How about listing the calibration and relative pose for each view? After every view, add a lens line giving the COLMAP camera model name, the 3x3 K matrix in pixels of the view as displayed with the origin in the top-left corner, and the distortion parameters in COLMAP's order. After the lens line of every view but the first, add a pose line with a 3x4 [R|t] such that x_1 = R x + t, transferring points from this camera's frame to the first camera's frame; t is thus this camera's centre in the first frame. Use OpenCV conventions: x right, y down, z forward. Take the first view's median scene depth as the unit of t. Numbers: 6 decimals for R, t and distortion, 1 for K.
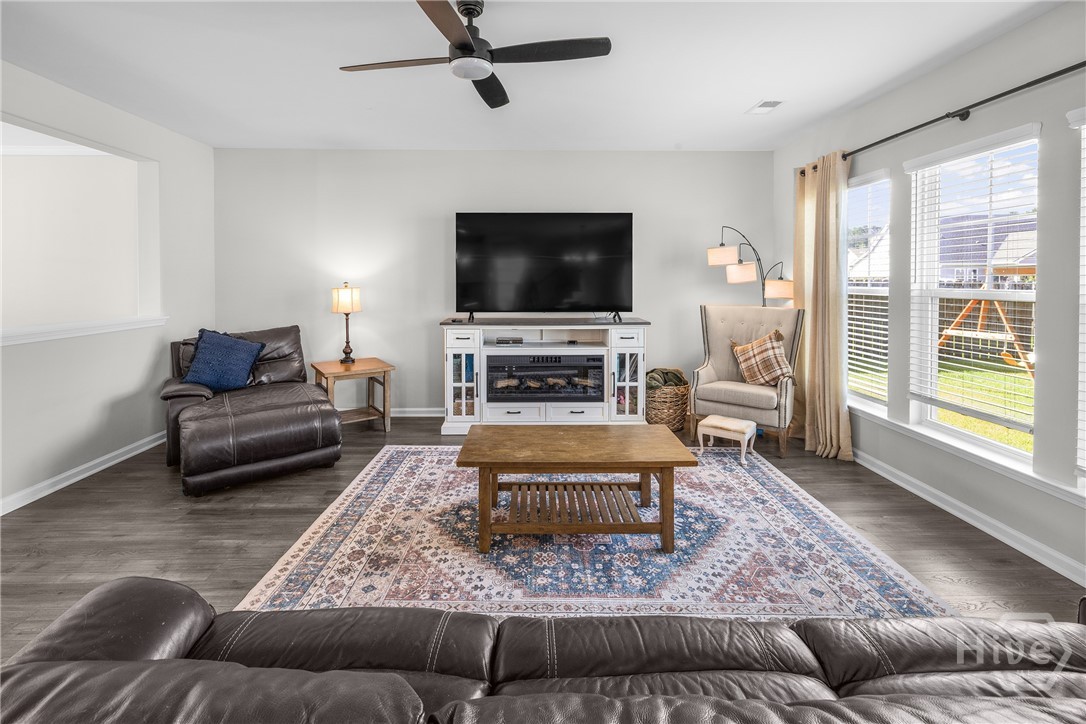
lens RADIAL K [[465.8, 0, 624.8], [0, 465.8, 331.0], [0, 0, 1]] dist [-0.000379, -0.000171]
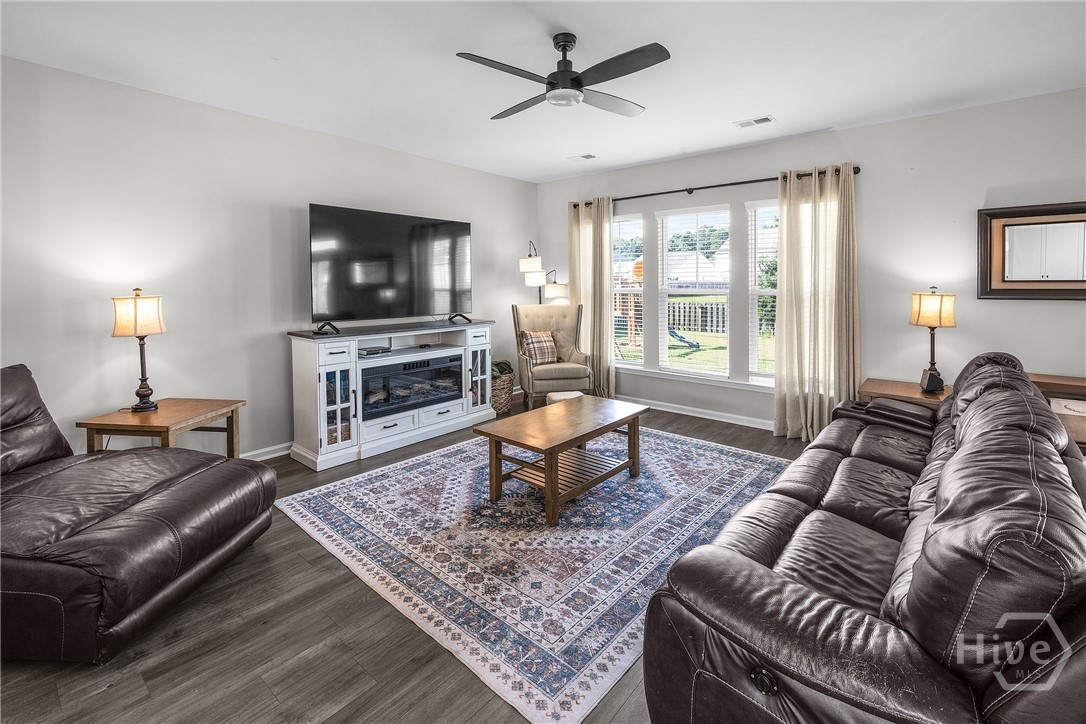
lens RADIAL K [[475.3, 0, 476.5], [0, 475.3, 343.7], [0, 0, 1]] dist [0.000182, -0.000232]
pose [[0.701111, -0.091340, 0.707178, -0.792991], [0.080875, 0.995548, 0.048405, -0.022456], [-0.708451, 0.023256, 0.705377, 0.203623]]
